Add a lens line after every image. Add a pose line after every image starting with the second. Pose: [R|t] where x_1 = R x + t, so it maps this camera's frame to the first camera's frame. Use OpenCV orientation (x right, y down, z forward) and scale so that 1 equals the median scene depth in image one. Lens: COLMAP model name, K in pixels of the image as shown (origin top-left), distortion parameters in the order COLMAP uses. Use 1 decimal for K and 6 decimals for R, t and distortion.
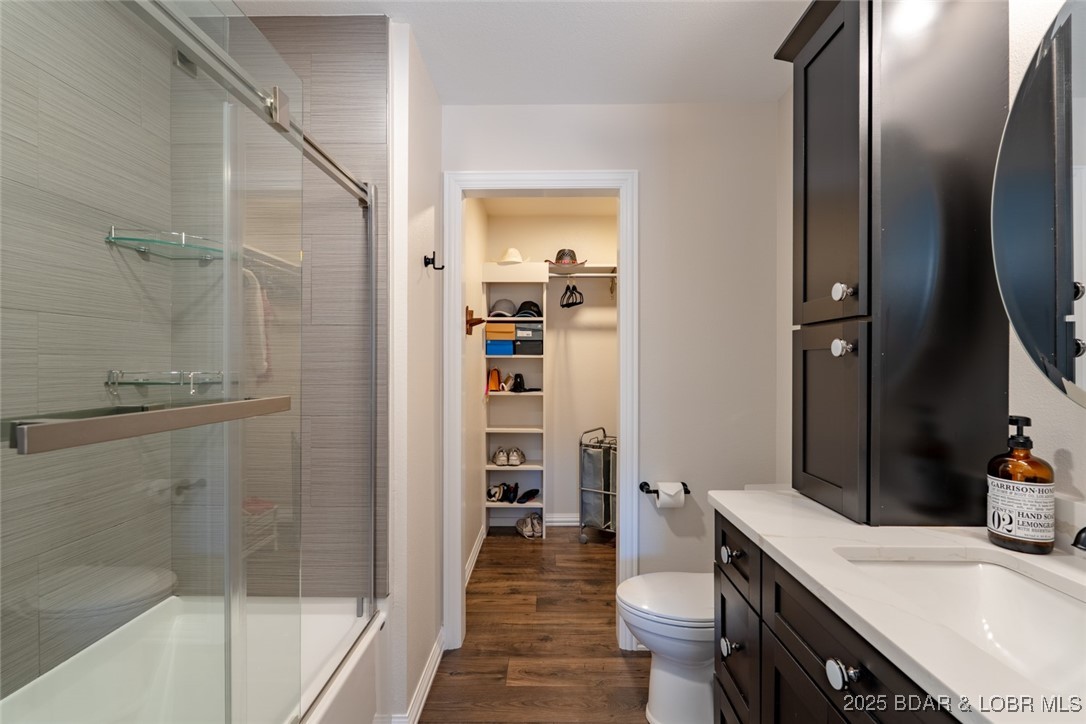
lens RADIAL K [[480.5, 0, 545.8], [0, 480.5, 361.5], [0, 0, 1]] dist [-0.006590, 0.001875]
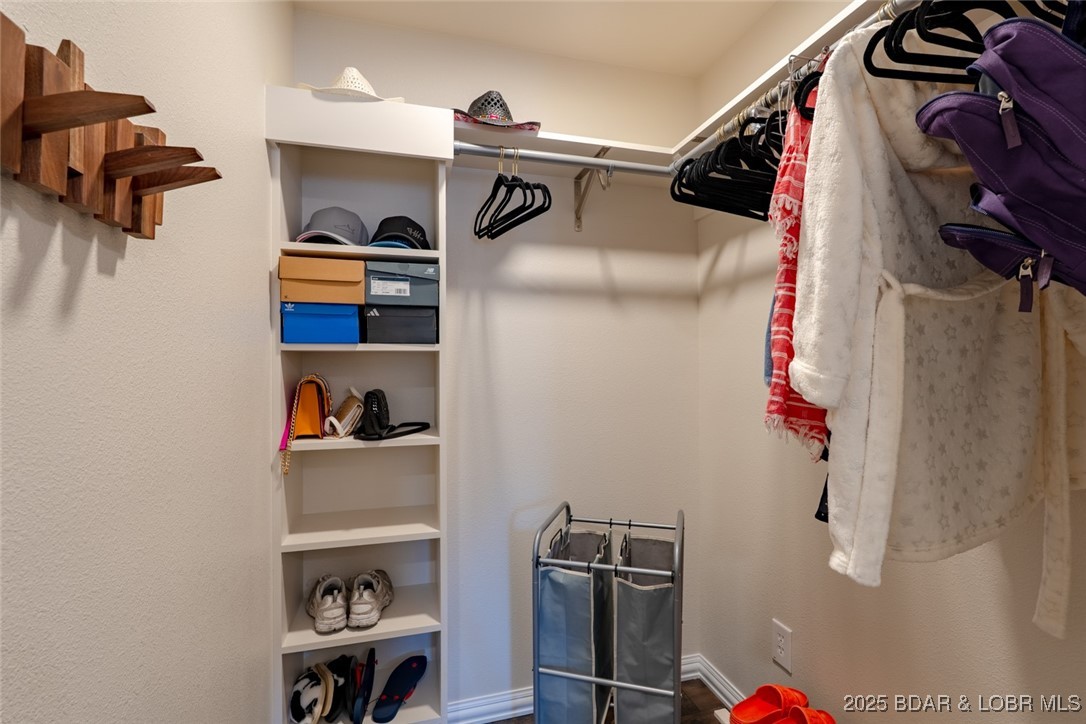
lens RADIAL K [[480.5, 0, 538.1], [0, 480.5, 363.1], [0, 0, 1]] dist [-0.006590, 0.001875]
pose [[0.962725, -0.005043, 0.270436, -0.034448], [0.006549, 0.999968, -0.004669, 0.004651], [-0.270404, 0.006266, 0.962727, 0.590460]]
